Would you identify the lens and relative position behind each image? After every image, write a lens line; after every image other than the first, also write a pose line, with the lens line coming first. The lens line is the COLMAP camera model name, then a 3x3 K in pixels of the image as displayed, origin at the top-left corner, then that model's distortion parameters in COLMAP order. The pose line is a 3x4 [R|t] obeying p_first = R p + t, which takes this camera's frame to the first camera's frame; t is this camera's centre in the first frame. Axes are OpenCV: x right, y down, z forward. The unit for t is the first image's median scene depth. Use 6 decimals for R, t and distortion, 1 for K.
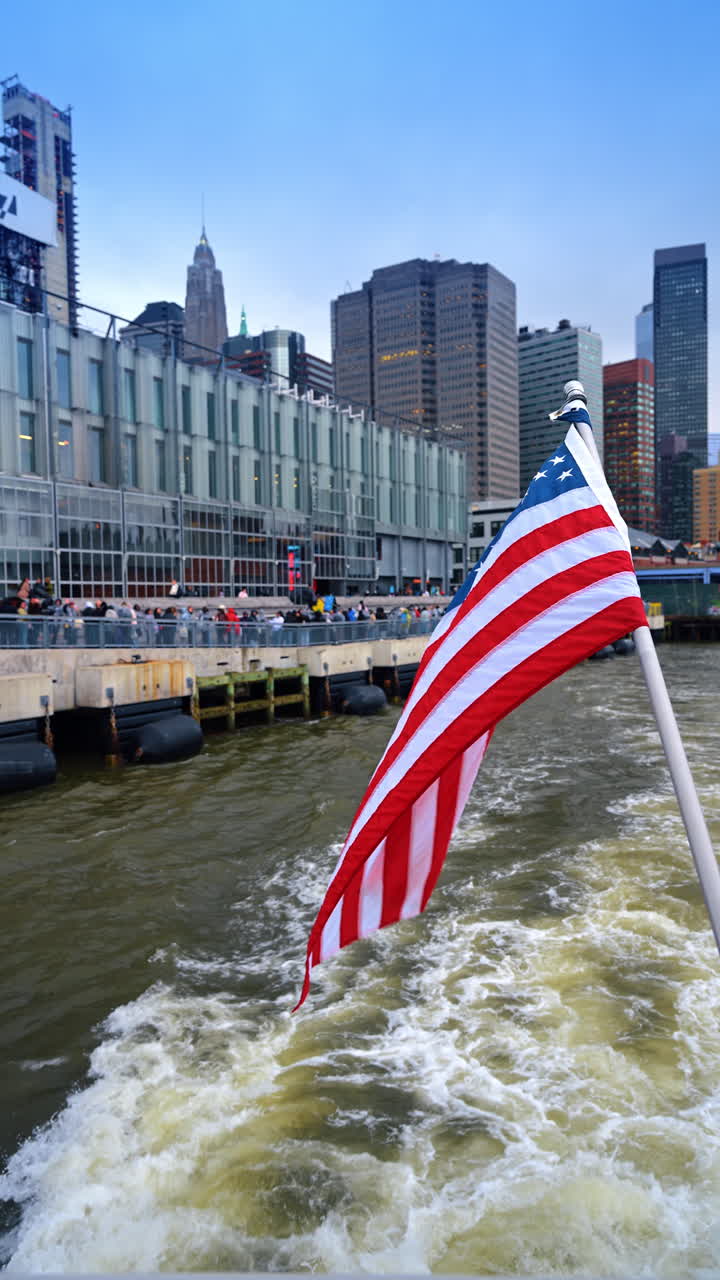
lens RADIAL K [[863.4, 0, 355.4], [0, 863.4, 644.0], [0, 0, 1]] dist [-0.009643, 0.015398]
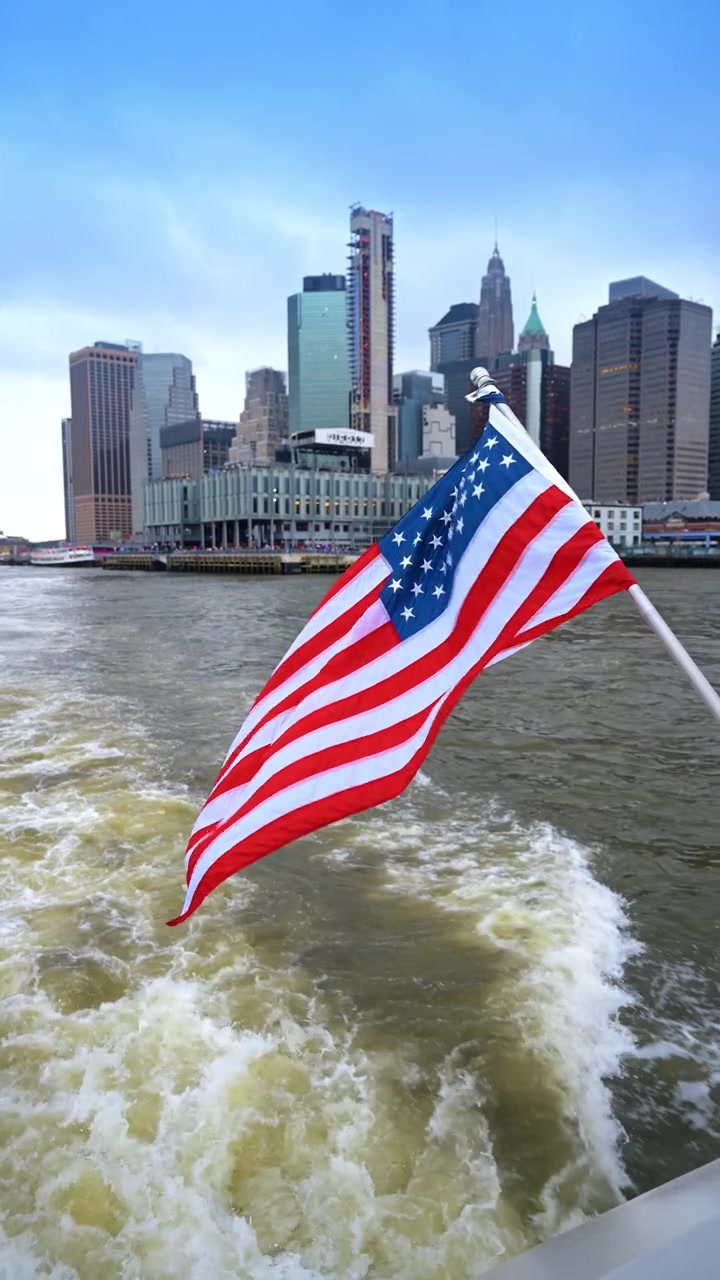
lens RADIAL K [[863.4, 0, 353.8], [0, 863.4, 639.8], [0, 0, 1]] dist [-0.009643, 0.015398]
pose [[0.935541, 0.046582, -0.350133, 0.164592], [-0.025529, 0.997591, 0.064509, 0.018790], [0.352294, -0.051412, 0.934476, -0.458550]]
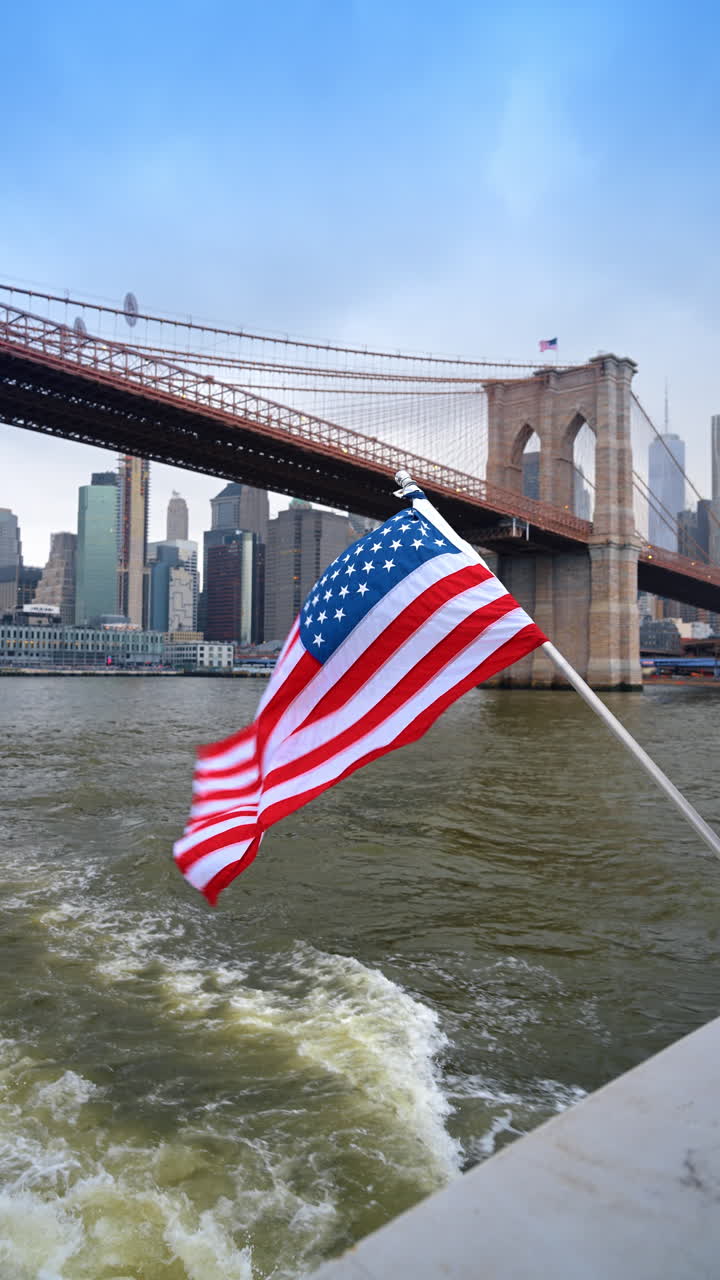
lens RADIAL K [[863.4, 0, 360.3], [0, 863.4, 633.2], [0, 0, 1]] dist [-0.009643, 0.015398]
pose [[0.979108, 0.018277, -0.202518, 0.660030], [-0.036137, 0.995738, -0.084848, 0.036516], [0.200105, 0.090393, 0.975596, -1.009755]]
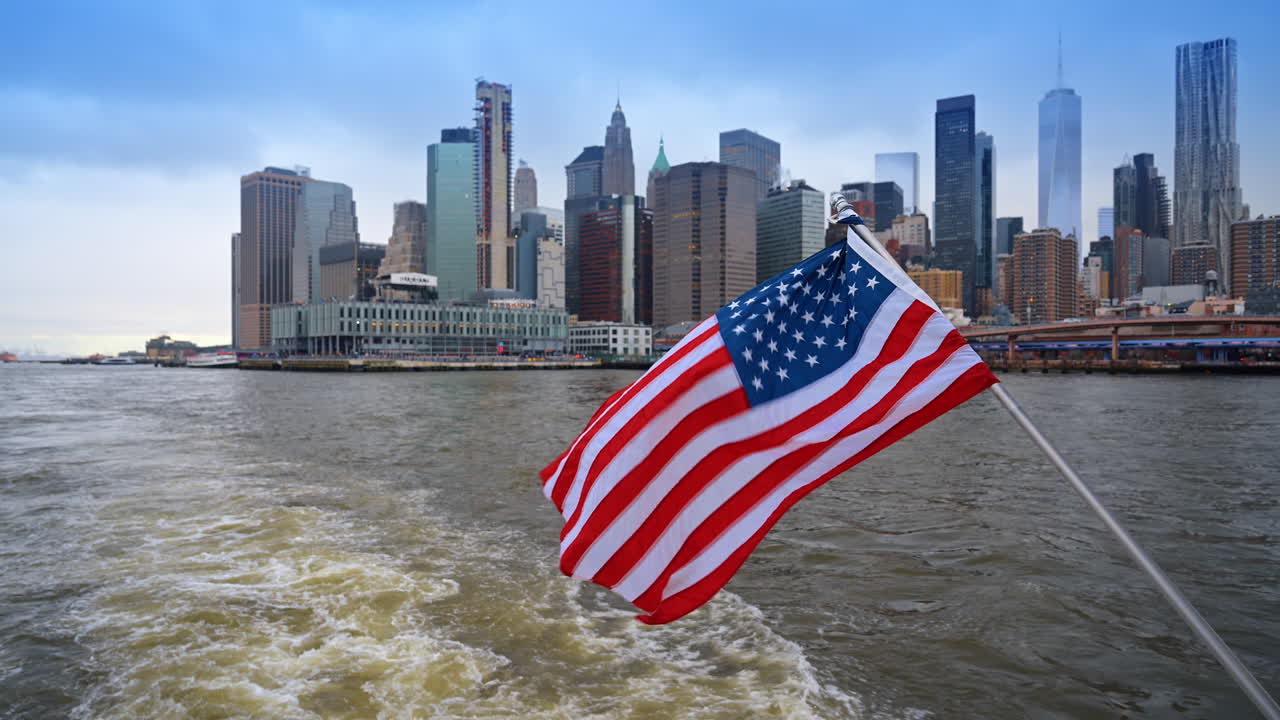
lens RADIAL K [[863.4, 0, 634.0], [0, 863.4, 360.9], [0, 0, 1]] dist [-0.009643, 0.015398]
pose [[0.967892, 0.017533, -0.250754, 0.400177], [-0.027676, 0.998933, -0.036981, 0.026008], [0.249838, 0.042733, 0.967344, -0.698512]]
